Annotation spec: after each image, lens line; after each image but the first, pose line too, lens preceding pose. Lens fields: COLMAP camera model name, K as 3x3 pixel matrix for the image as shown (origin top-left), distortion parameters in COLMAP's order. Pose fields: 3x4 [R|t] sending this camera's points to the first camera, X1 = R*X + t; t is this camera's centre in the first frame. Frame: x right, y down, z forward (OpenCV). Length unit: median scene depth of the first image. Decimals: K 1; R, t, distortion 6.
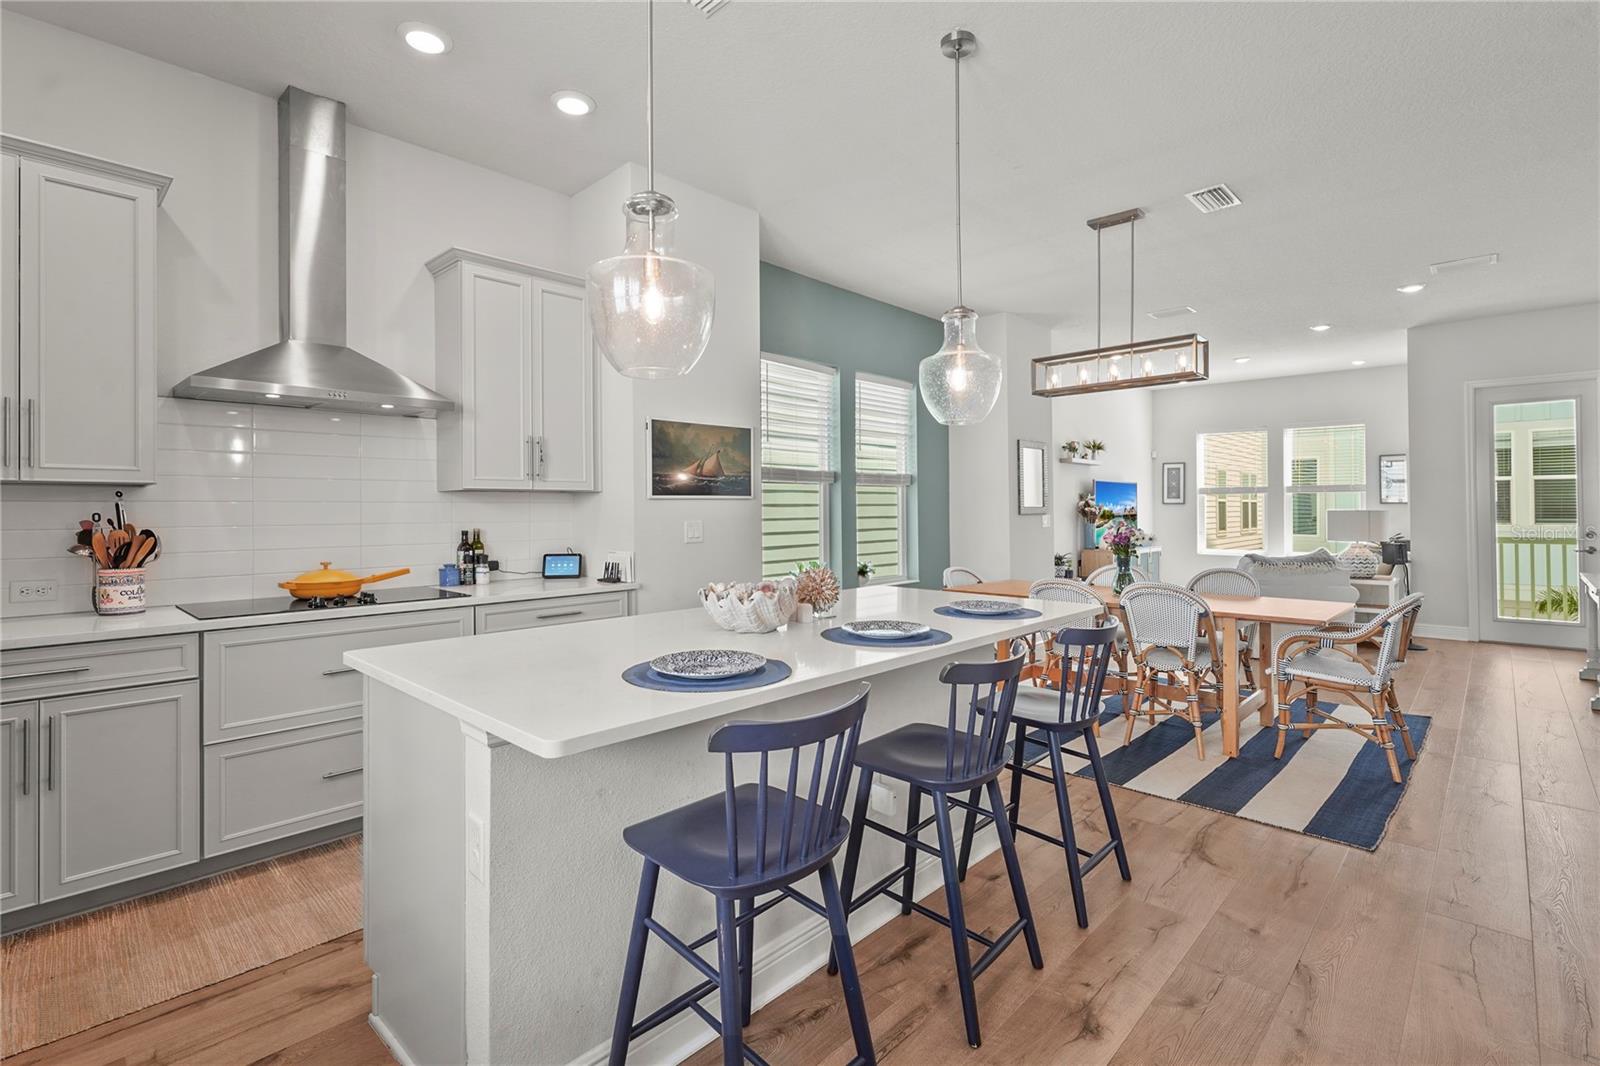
lens RADIAL K [[742.3, 0, 792.9], [0, 742.3, 508.9], [0, 0, 1]] dist [-0.005658, 0.001947]
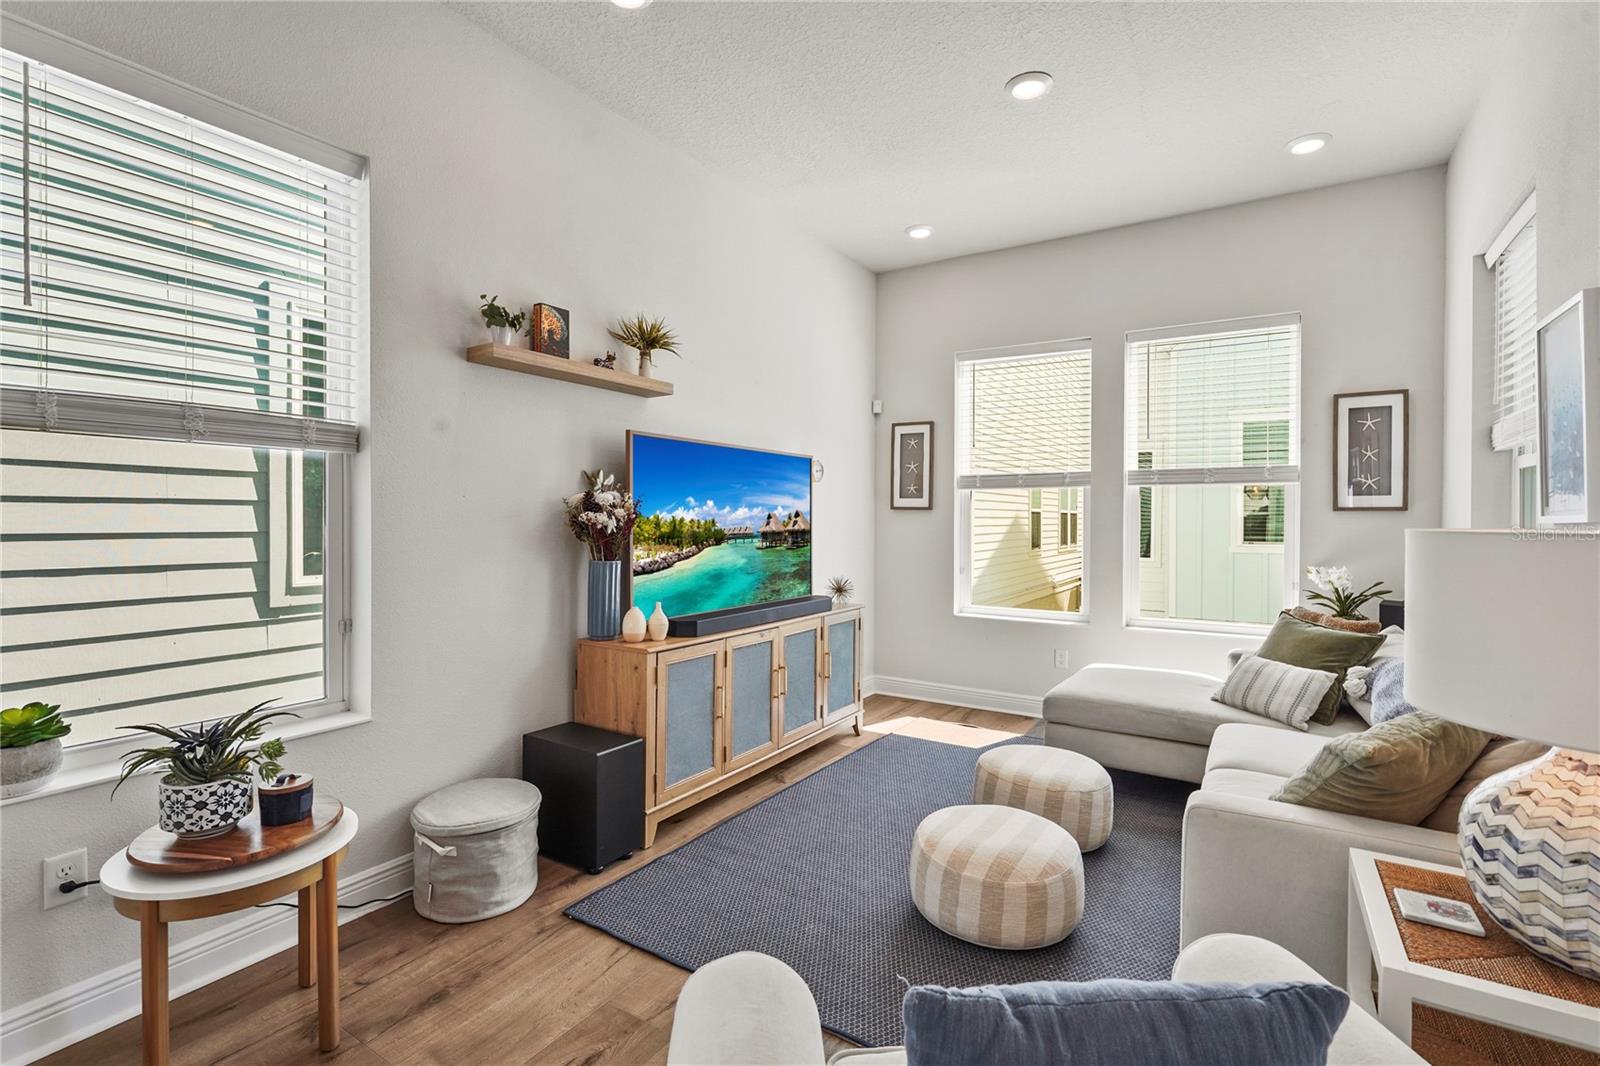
lens RADIAL K [[742.3, 0, 785.4], [0, 742.3, 525.0], [0, 0, 1]] dist [-0.005658, 0.001947]
pose [[0.983578, 0.011015, 0.180149, 1.131971], [-0.012976, 0.999869, 0.009713, 0.001675], [-0.180018, -0.011891, 0.983591, 1.764893]]
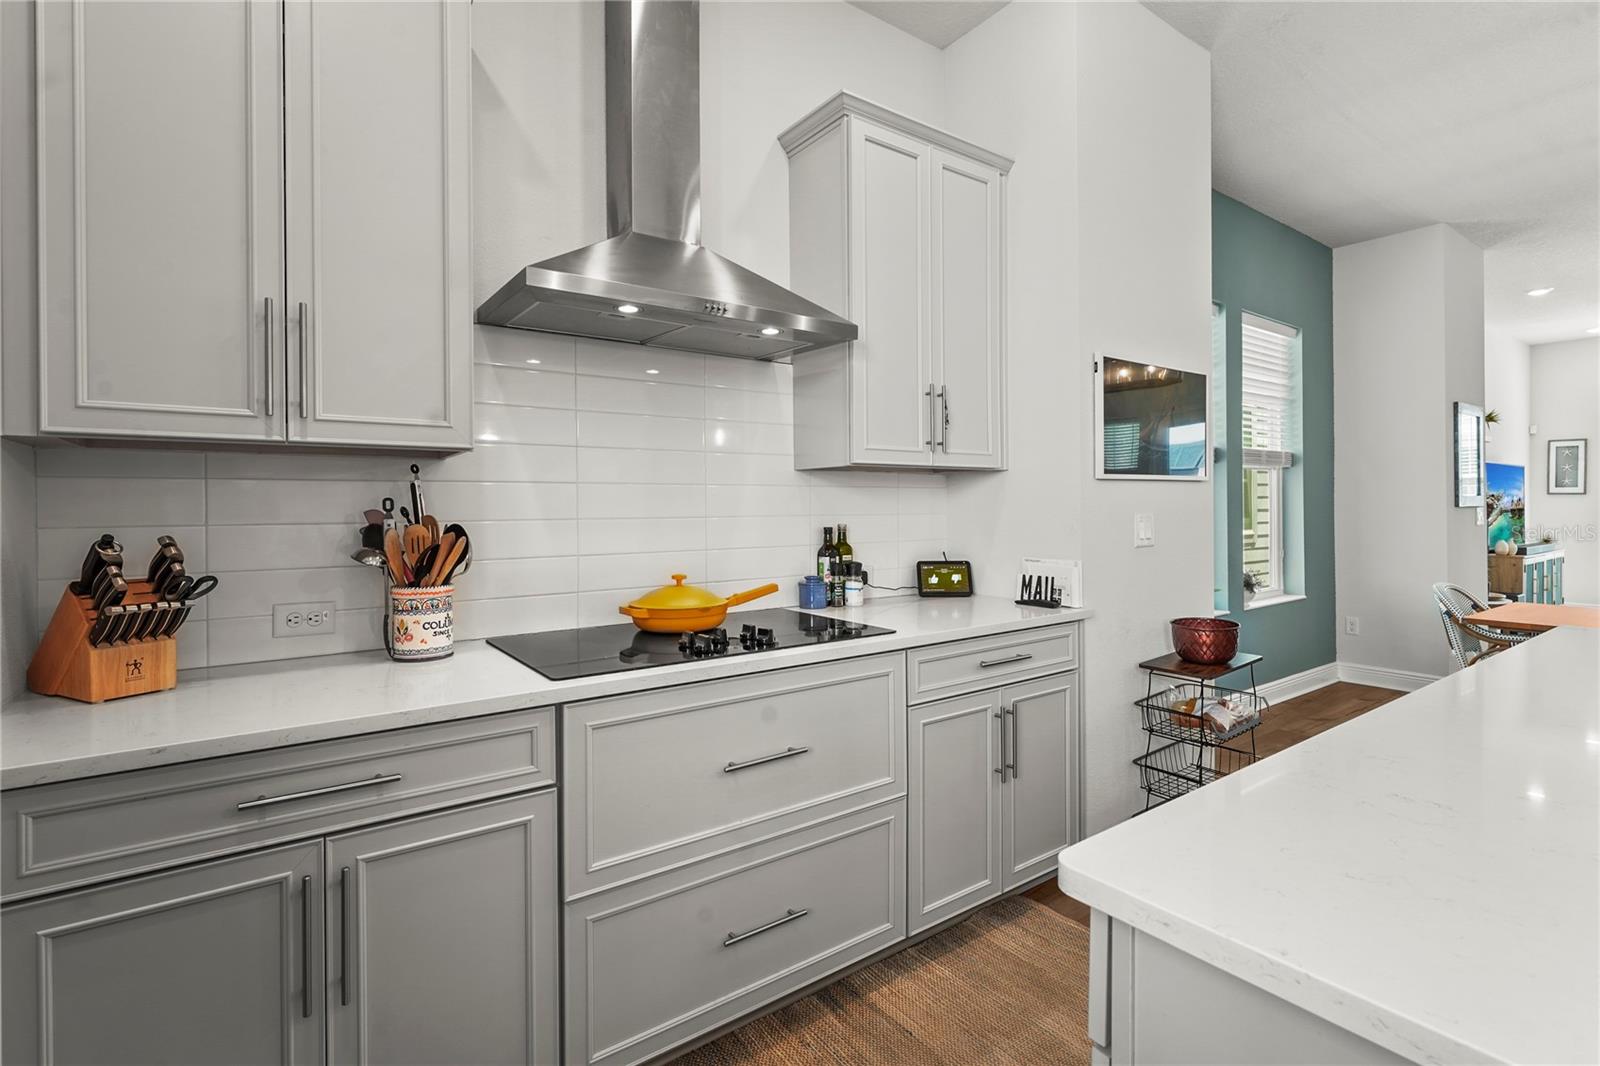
lens RADIAL K [[742.3, 0, 787.8], [0, 742.3, 512.8], [0, 0, 1]] dist [-0.005658, 0.001947]
pose [[0.980530, 0.000172, -0.196367, -0.375087], [0.001938, 0.999942, 0.010552, 0.009505], [0.196358, -0.010727, 0.980474, 0.347177]]
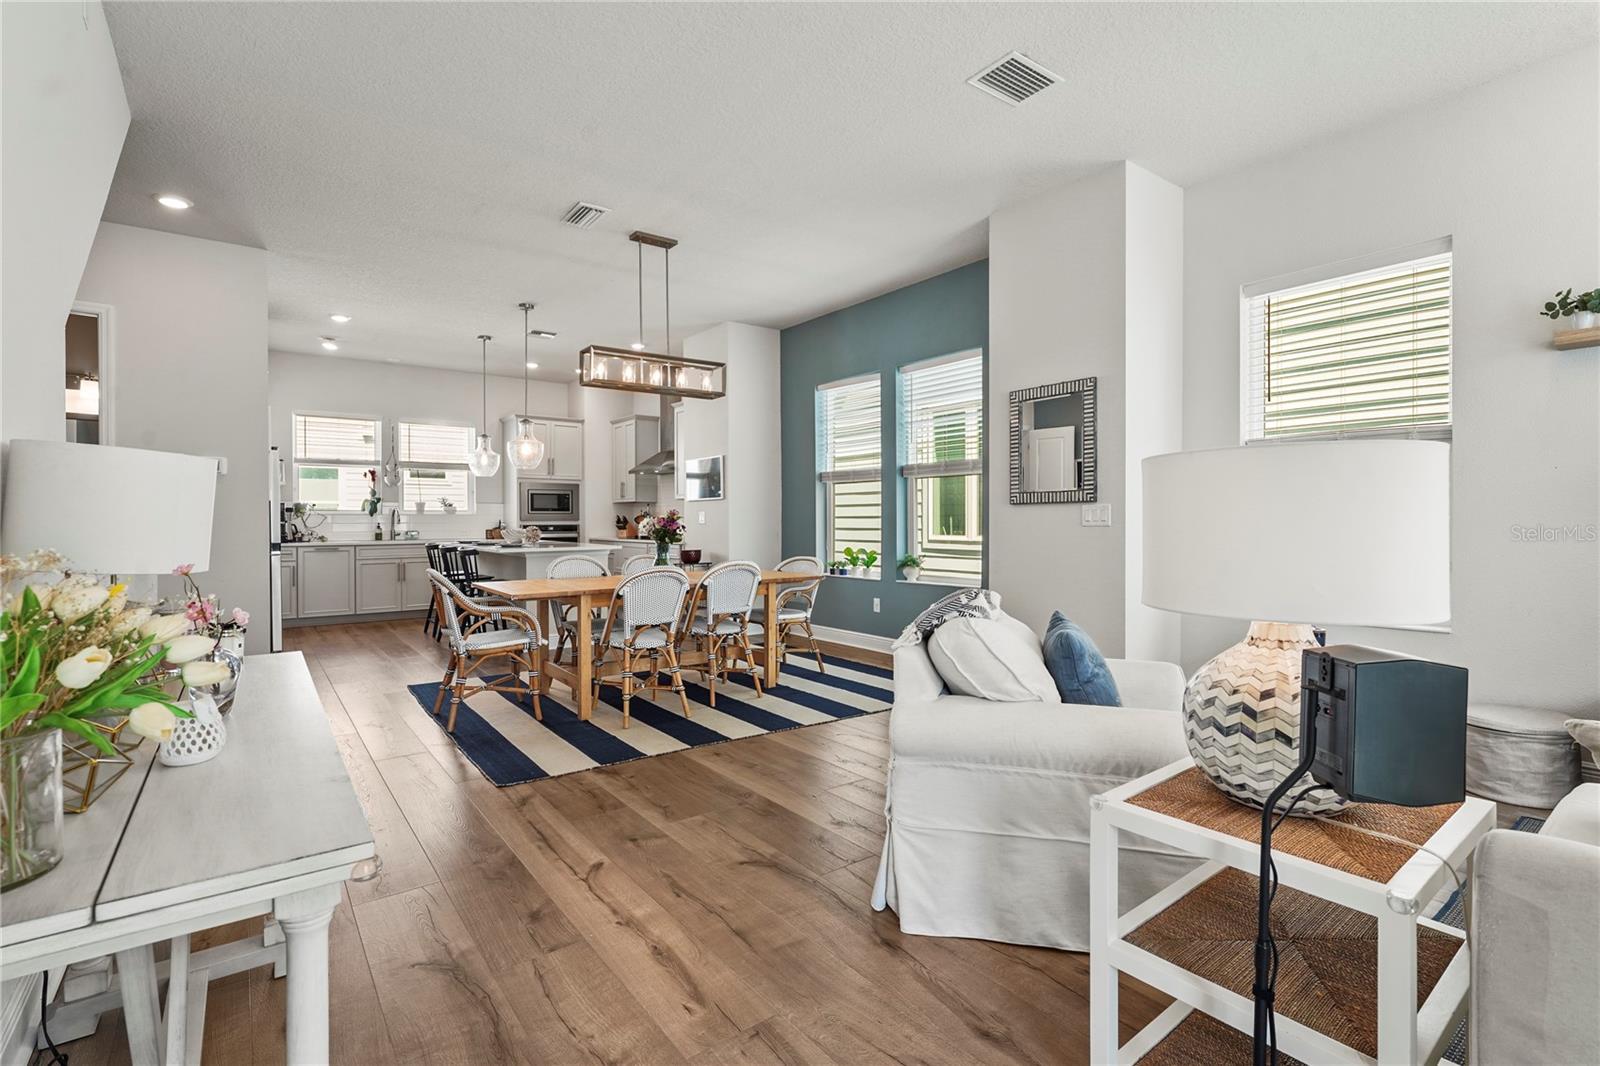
lens RADIAL K [[742.3, 0, 805.6], [0, 742.3, 526.3], [0, 0, 1]] dist [-0.005658, 0.001947]
pose [[-0.156402, 0.013464, -0.987602, 1.987744], [0.006690, 0.999899, 0.012572, 0.036202], [0.987671, -0.004641, -0.156476, 1.843607]]
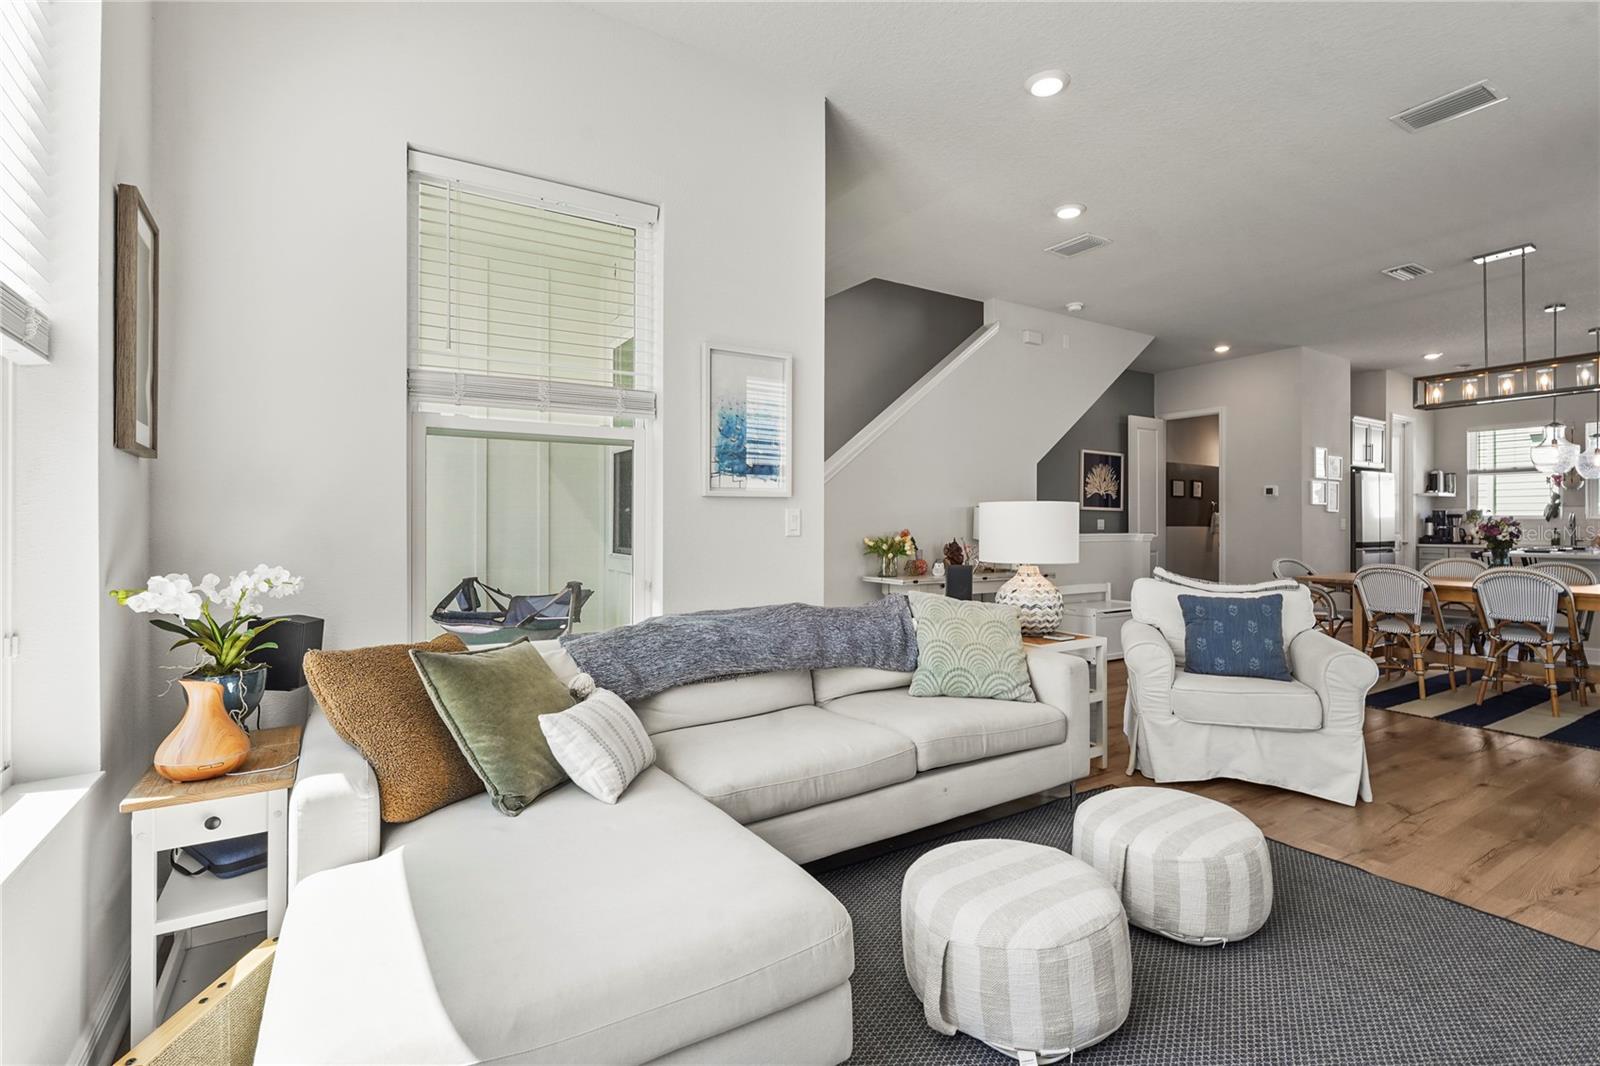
lens RADIAL K [[742.3, 0, 786.9], [0, 742.3, 528.6], [0, 0, 1]] dist [-0.005658, 0.001947]
pose [[-0.967647, 0.001378, 0.252304, 1.614308], [0.002344, 0.999991, 0.003528, 0.033225], [-0.252296, 0.004005, -0.967642, 3.160702]]
